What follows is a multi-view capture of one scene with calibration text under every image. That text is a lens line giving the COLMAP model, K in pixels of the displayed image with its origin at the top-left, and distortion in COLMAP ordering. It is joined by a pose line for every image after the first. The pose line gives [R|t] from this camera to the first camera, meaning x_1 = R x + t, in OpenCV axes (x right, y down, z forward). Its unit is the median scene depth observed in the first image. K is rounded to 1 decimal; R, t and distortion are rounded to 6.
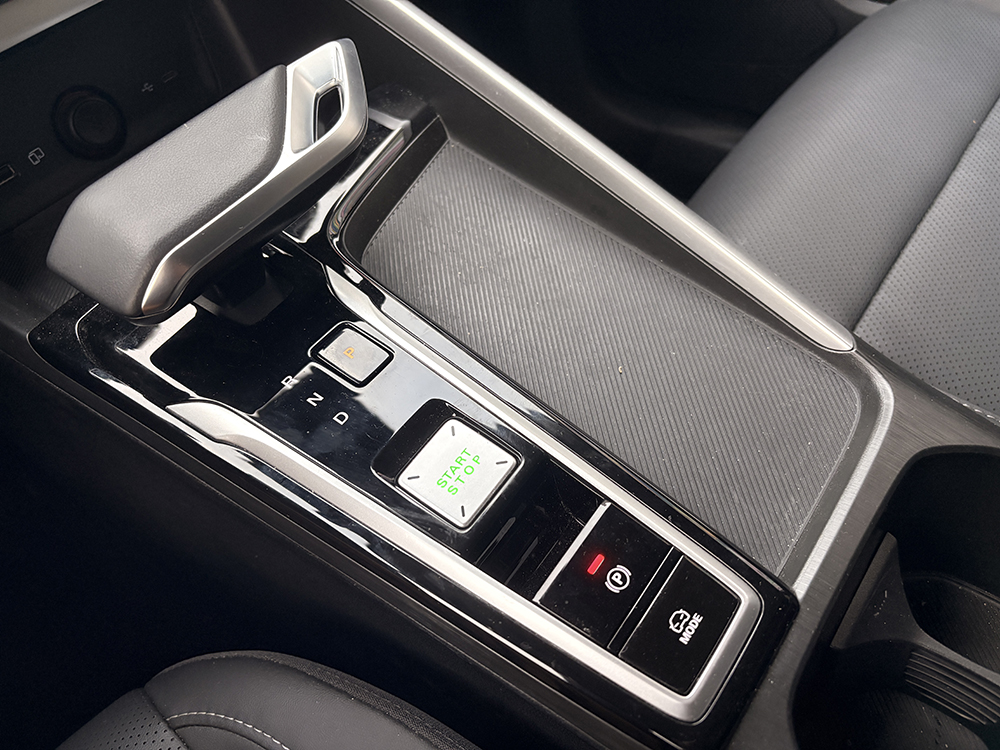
lens RADIAL K [[768.0, 0, 499.2], [0, 768.0, 376.7], [0, 0, 1]] dist [0.047754, -0.055690]
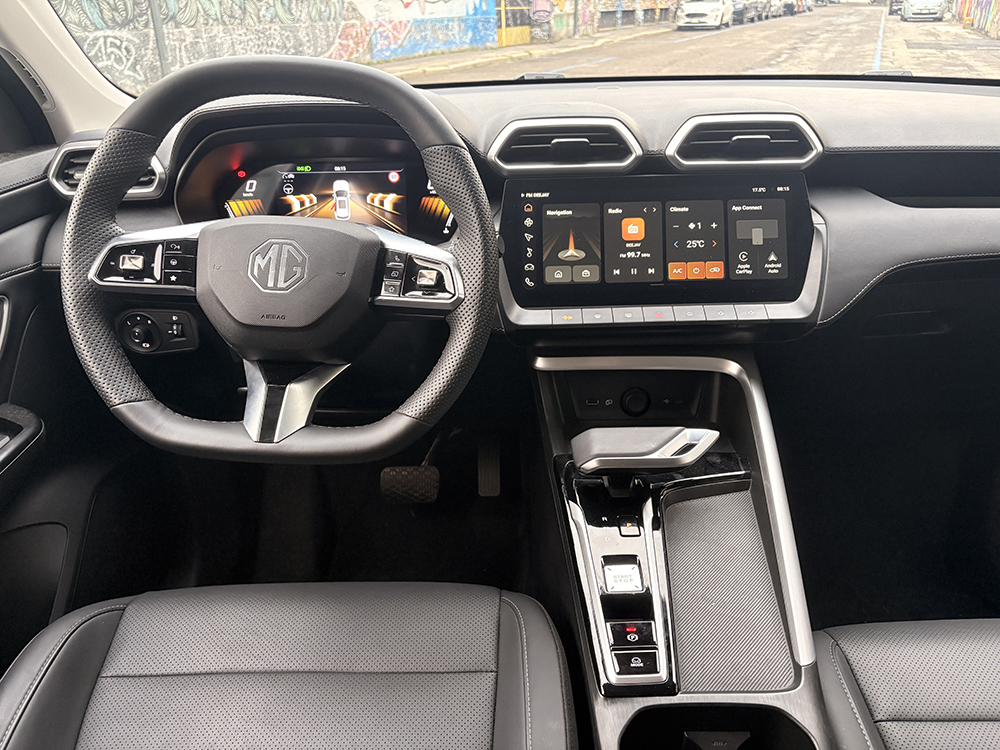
lens RADIAL K [[768.0, 0, 494.7], [0, 768.0, 378.0], [0, 0, 1]] dist [0.047754, -0.055690]
pose [[0.593217, 0.455141, -0.664033, 1.160077], [-0.635368, 0.771224, -0.038998, -0.027131], [0.494369, 0.445040, 0.746685, -1.553620]]
